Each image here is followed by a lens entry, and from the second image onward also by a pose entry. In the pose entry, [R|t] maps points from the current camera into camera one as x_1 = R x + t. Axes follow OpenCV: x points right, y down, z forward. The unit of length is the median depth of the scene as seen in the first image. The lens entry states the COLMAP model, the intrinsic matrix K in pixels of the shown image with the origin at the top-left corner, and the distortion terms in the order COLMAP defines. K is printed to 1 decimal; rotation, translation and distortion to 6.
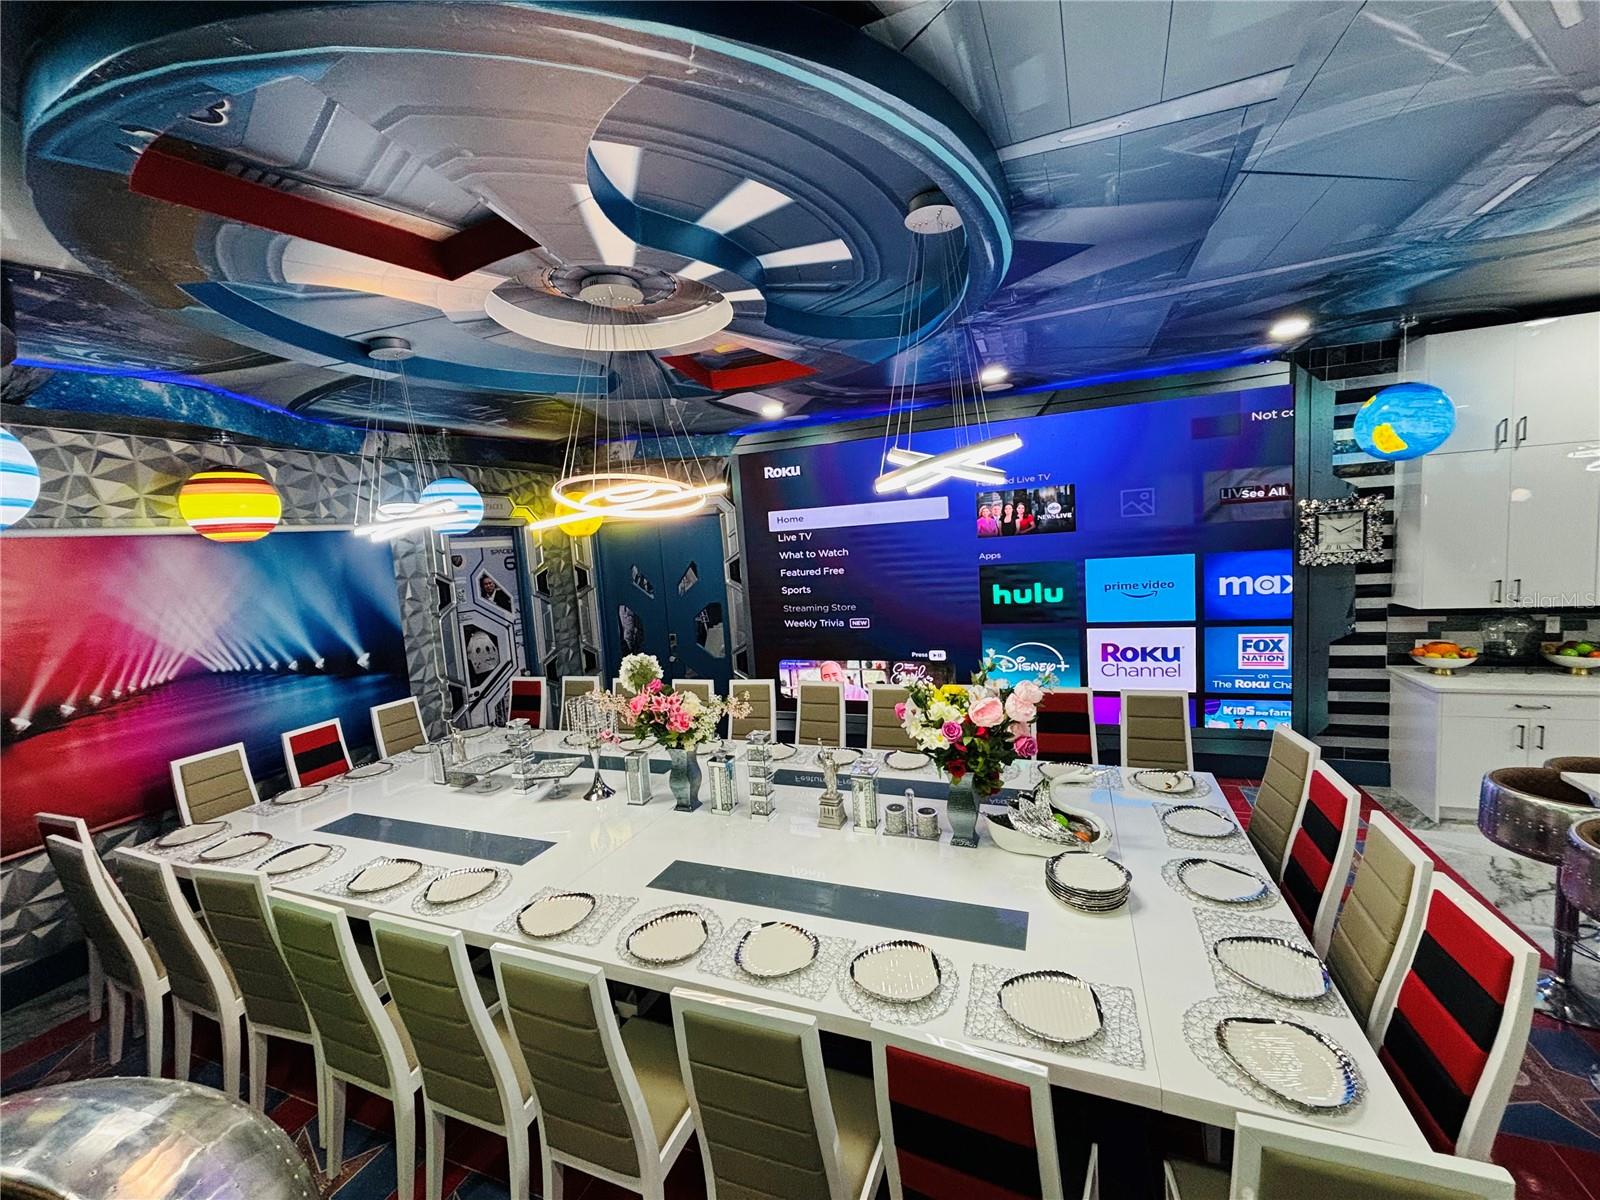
lens RADIAL K [[651.8, 0, 802.5], [0, 651.8, 600.9], [0, 0, 1]] dist [0.003184, -0.001372]
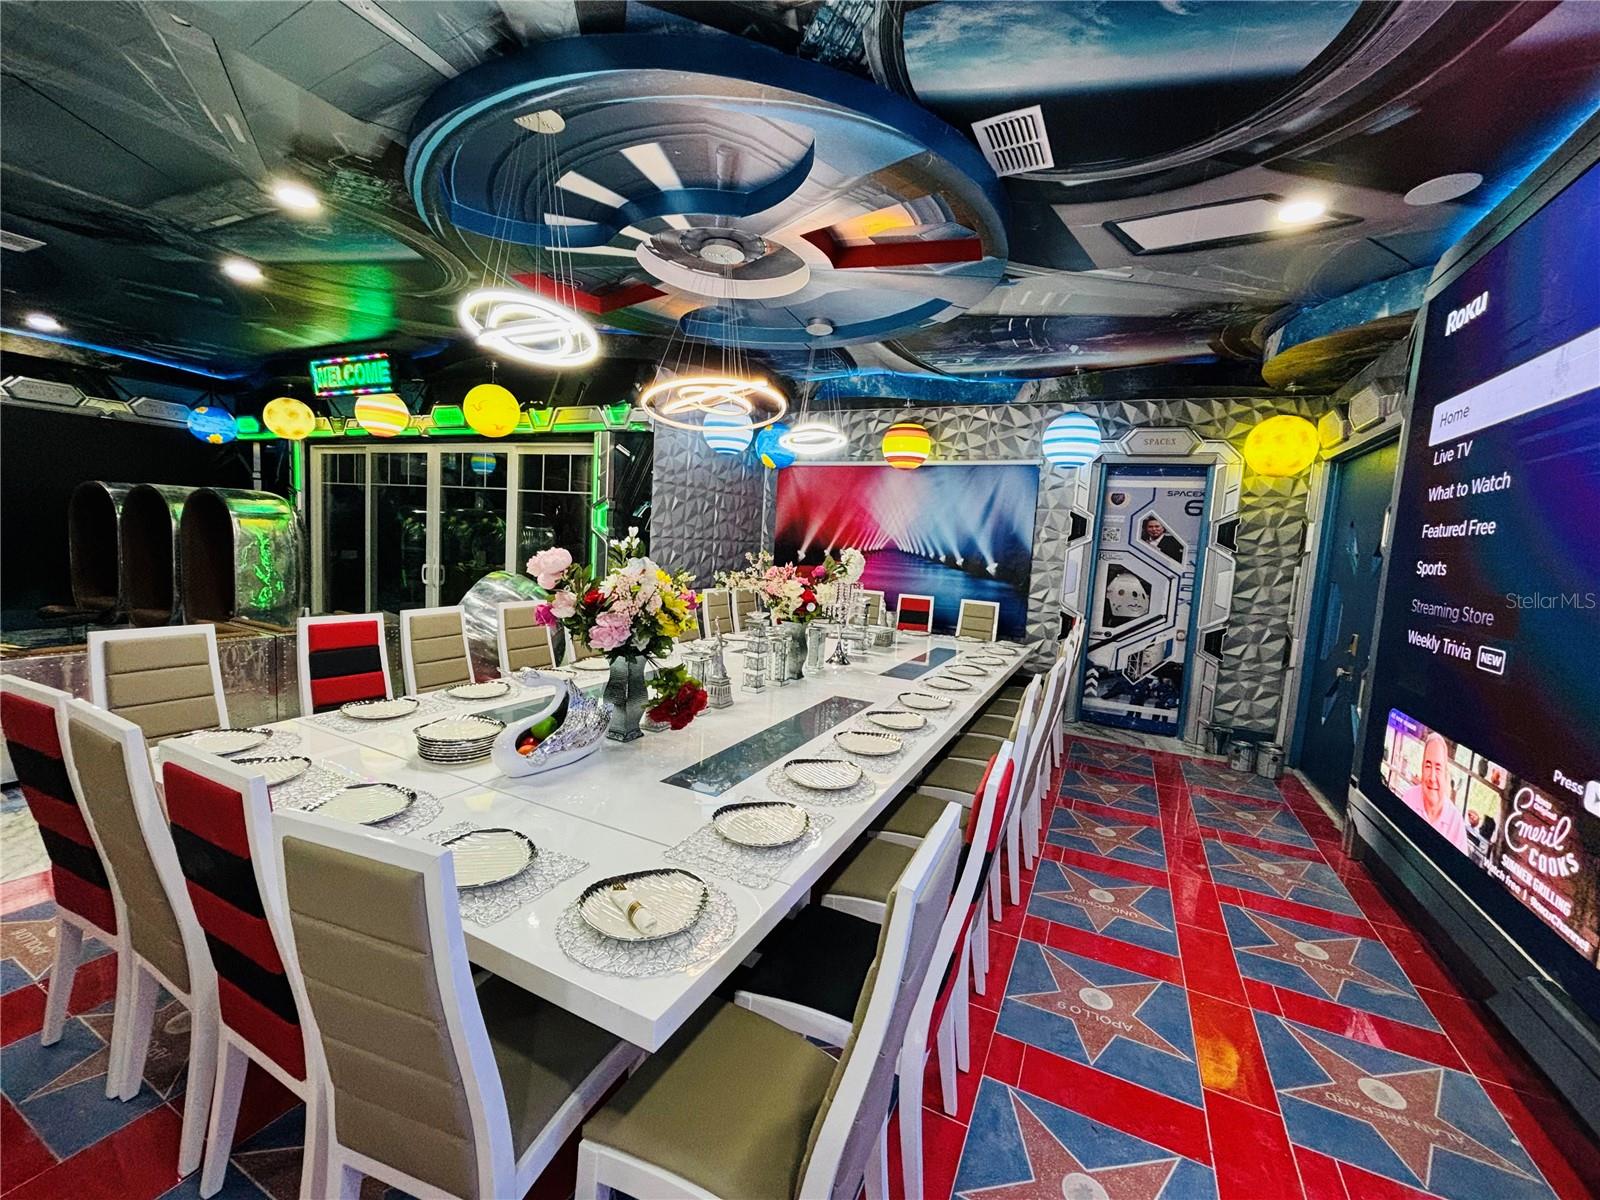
lens RADIAL K [[651.8, 0, 801.3], [0, 651.8, 602.2], [0, 0, 1]] dist [0.003184, -0.001372]
pose [[-0.095350, 0.158082, -0.982812, 0.922502], [-0.151655, 0.973478, 0.171294, -0.008512], [0.983824, 0.165381, -0.068848, 1.083012]]
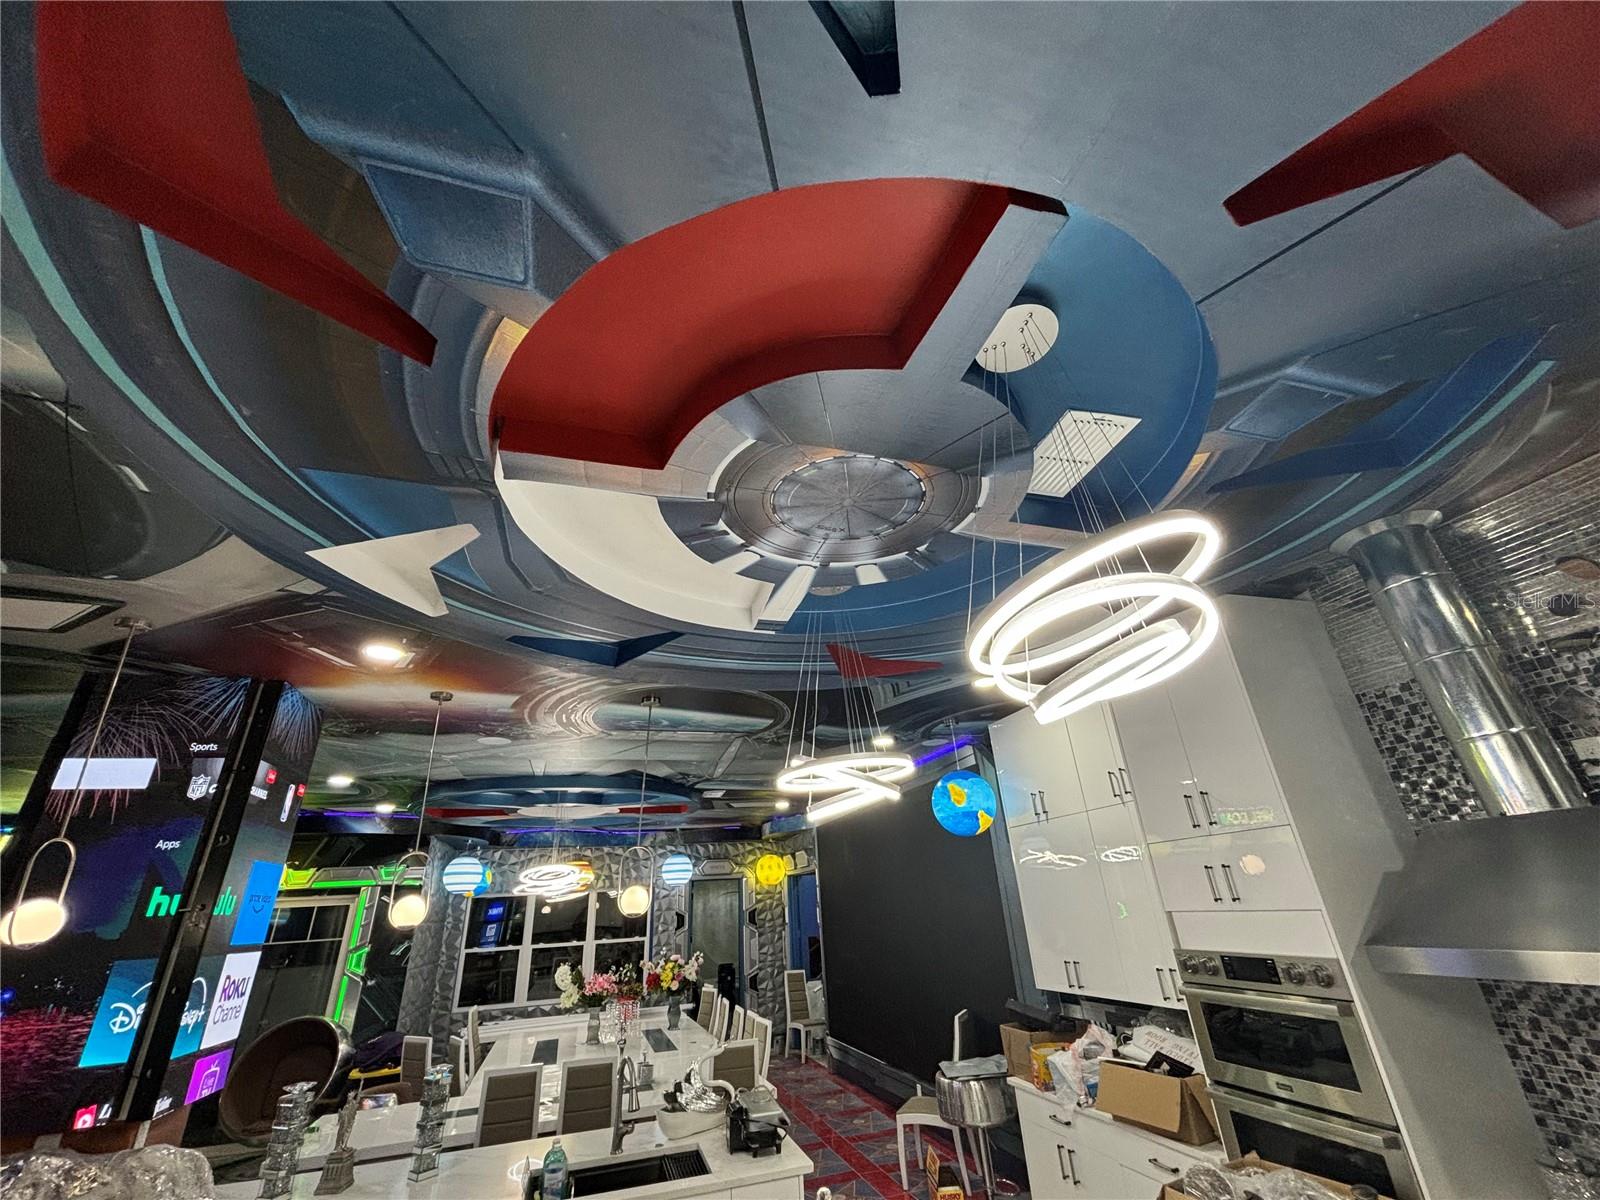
lens RADIAL K [[651.8, 0, 796.4], [0, 651.8, 600.6], [0, 0, 1]] dist [0.003184, -0.001372]
pose [[0.615793, -0.303227, -0.727222, 2.056230], [-0.065750, 0.899983, -0.430938, -0.086220], [0.785160, 0.313183, 0.534266, 0.011329]]
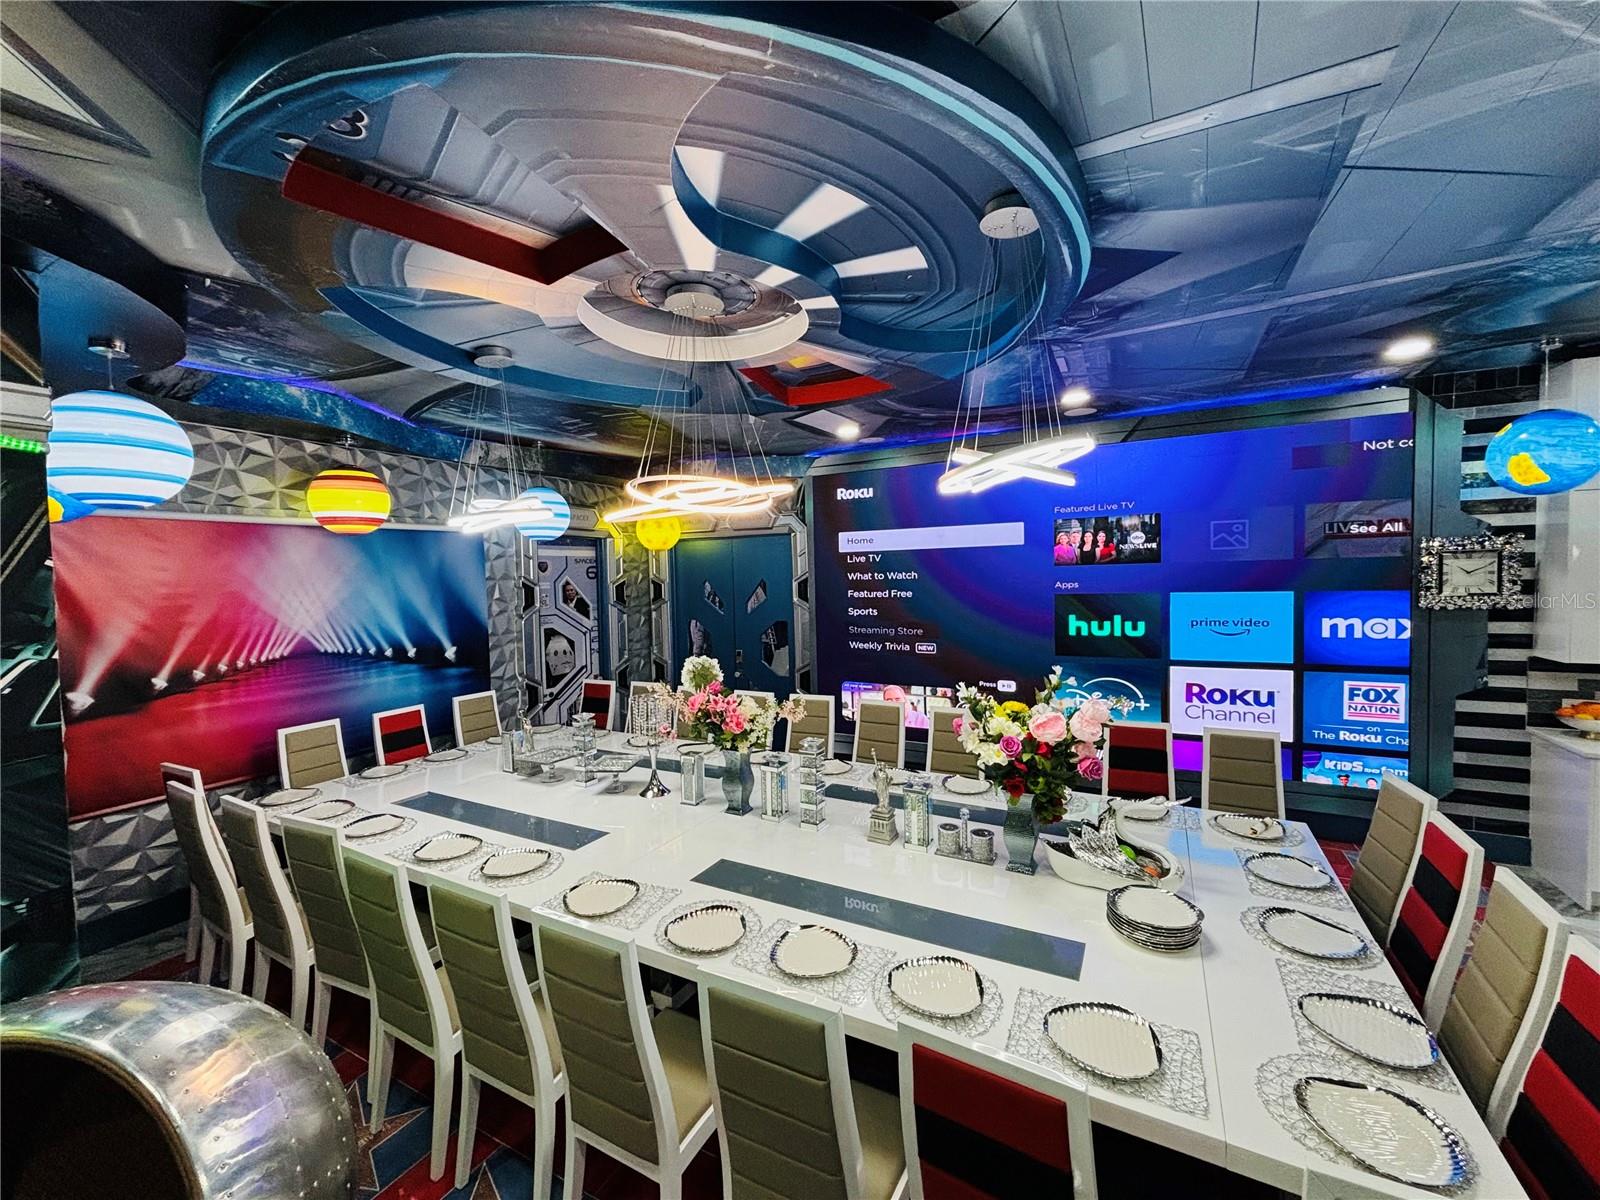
lens RADIAL K [[651.8, 0, 801.5], [0, 651.8, 601.0], [0, 0, 1]] dist [0.003184, -0.001372]
pose [[0.992171, 0.049624, -0.114606, 0.018281], [-0.055627, 0.997209, -0.049795, 0.040235], [0.111815, 0.055781, 0.992162, 0.002641]]
